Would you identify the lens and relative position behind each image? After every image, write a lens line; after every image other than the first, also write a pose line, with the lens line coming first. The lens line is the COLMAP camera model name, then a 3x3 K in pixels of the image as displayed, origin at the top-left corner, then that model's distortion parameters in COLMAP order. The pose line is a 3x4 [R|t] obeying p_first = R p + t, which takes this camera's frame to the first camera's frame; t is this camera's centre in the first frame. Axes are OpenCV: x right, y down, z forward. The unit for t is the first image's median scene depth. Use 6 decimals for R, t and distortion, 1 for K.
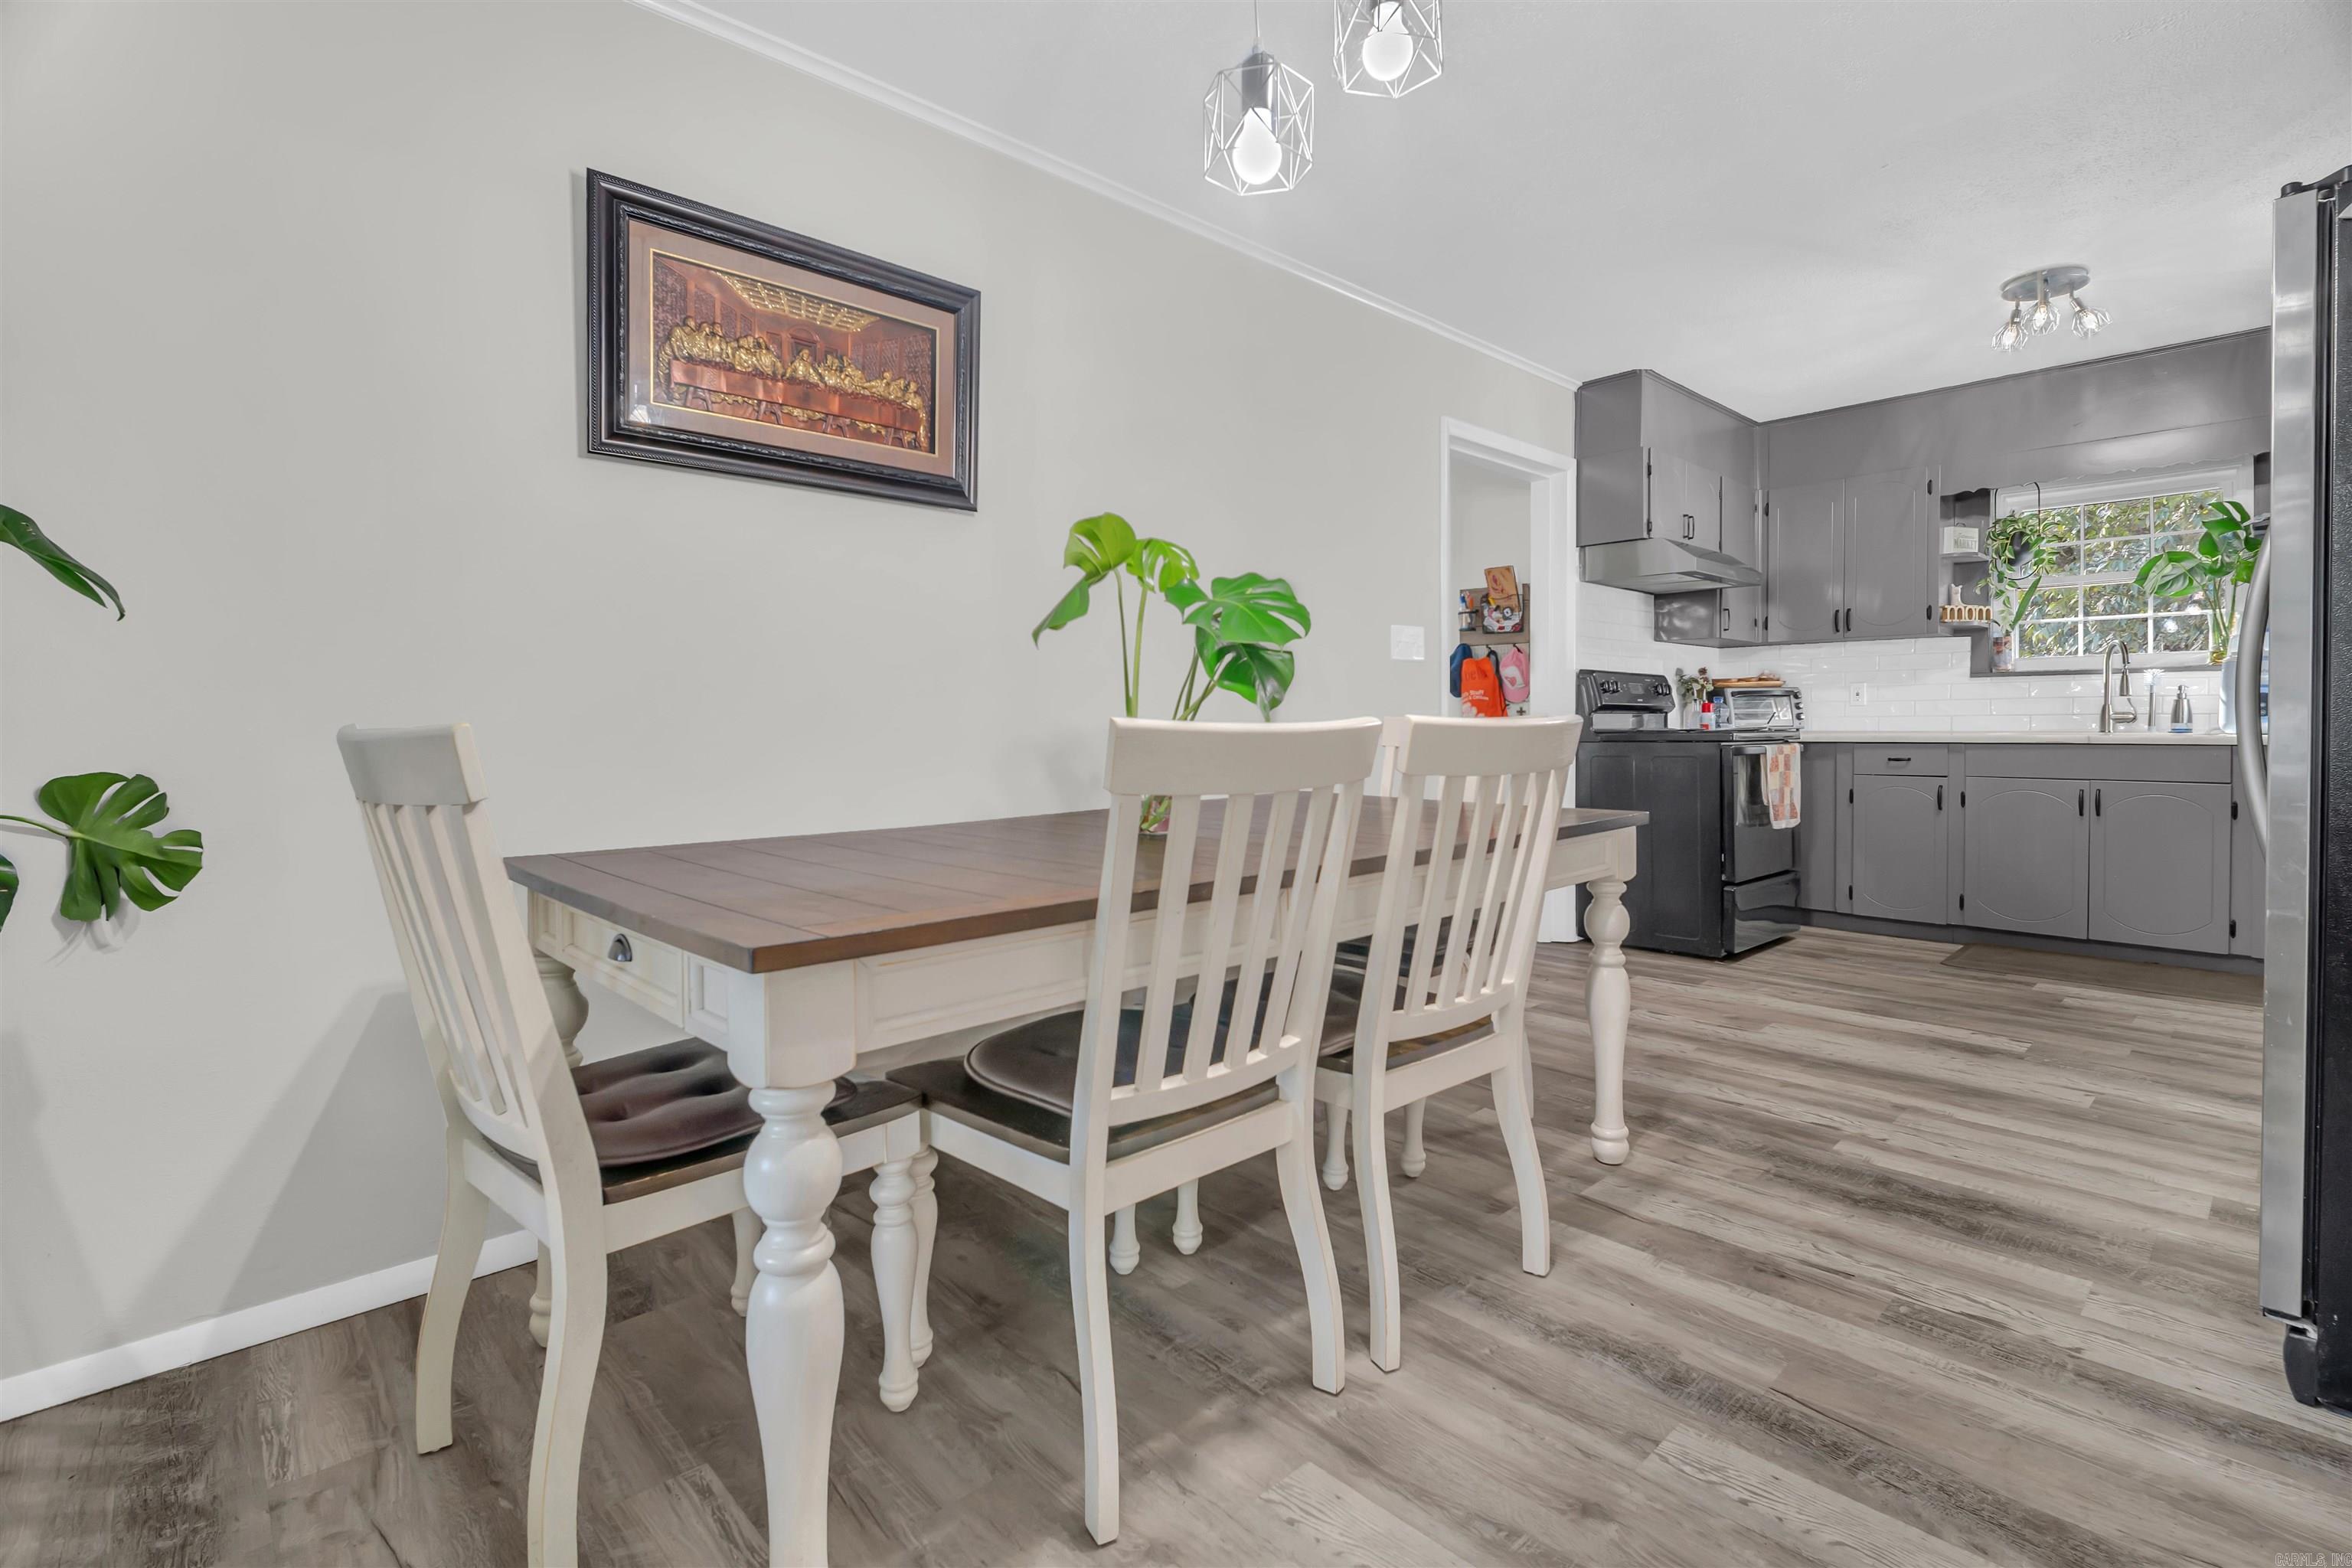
lens RADIAL K [[1121.4, 0, 1182.7], [0, 1121.4, 751.8], [0, 0, 1]] dist [-0.002306, -0.011216]
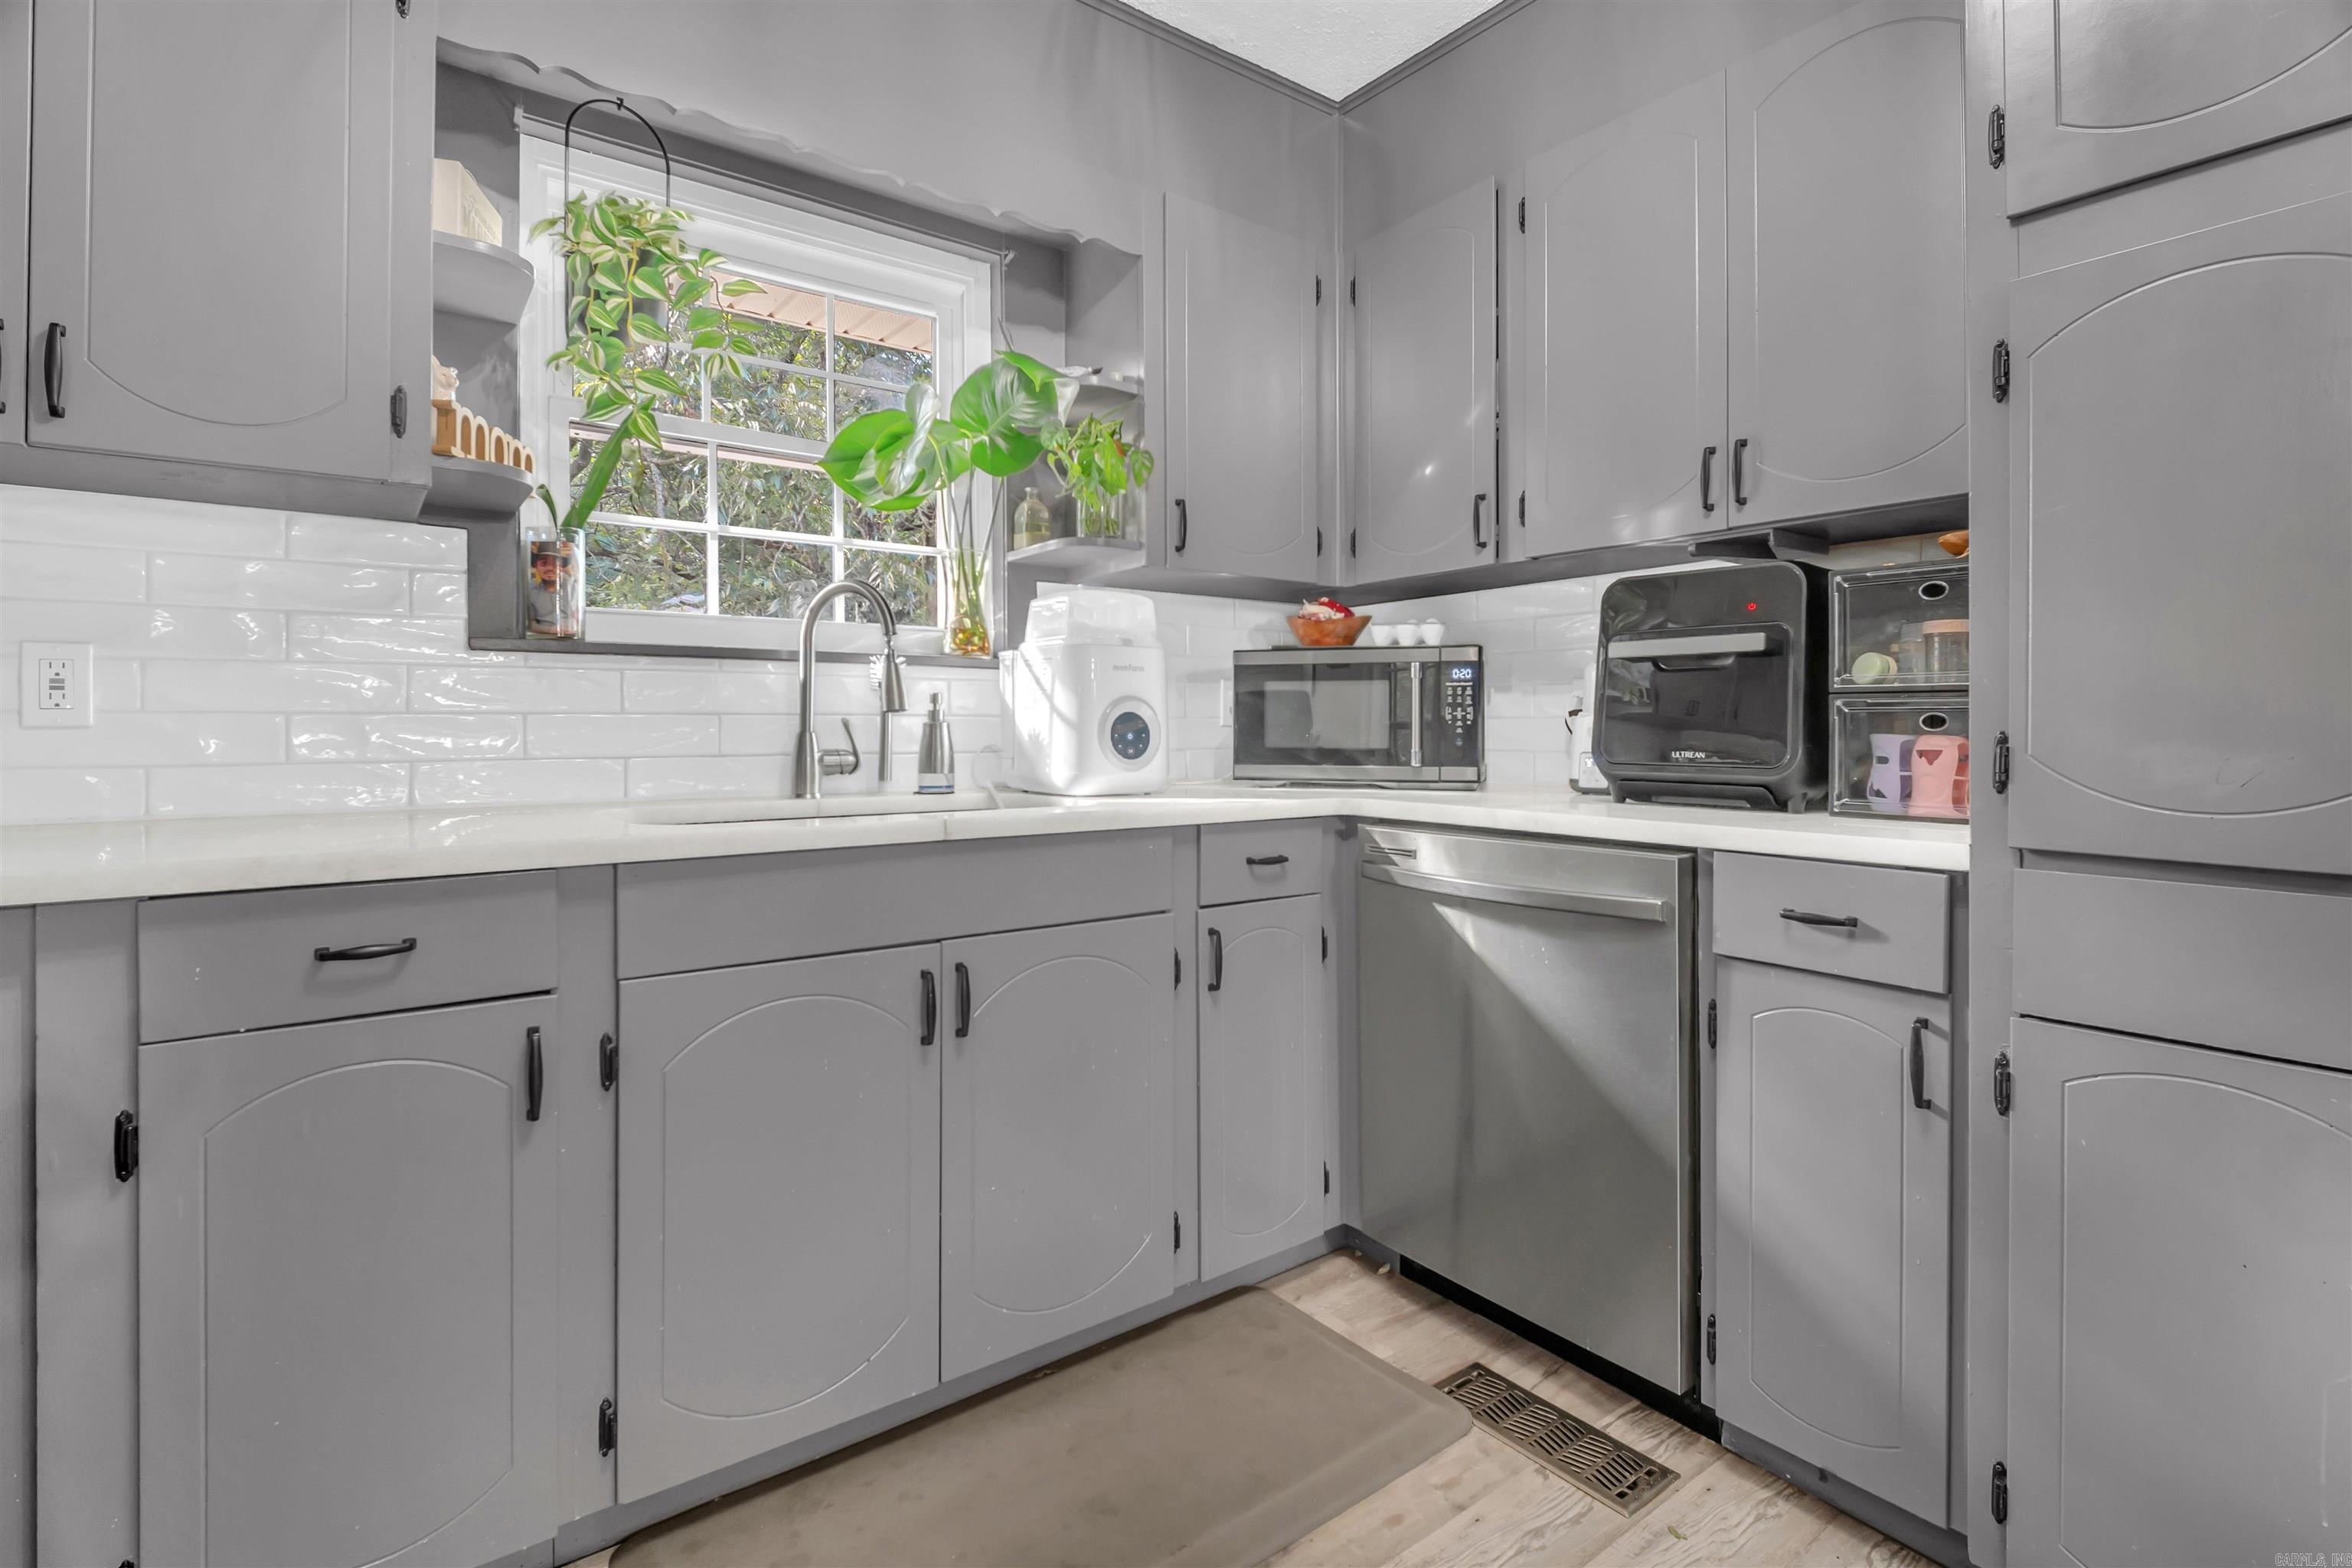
lens RADIAL K [[1174.4, 0, 1296.7], [0, 1174.4, 726.0], [0, 0, 1]] dist [-0.000589, -0.006843]
pose [[0.114294, 0.015787, 0.993322, 0.402674], [0.031237, 0.999322, -0.019477, -0.029821], [-0.992956, 0.033255, 0.113723, 0.753436]]
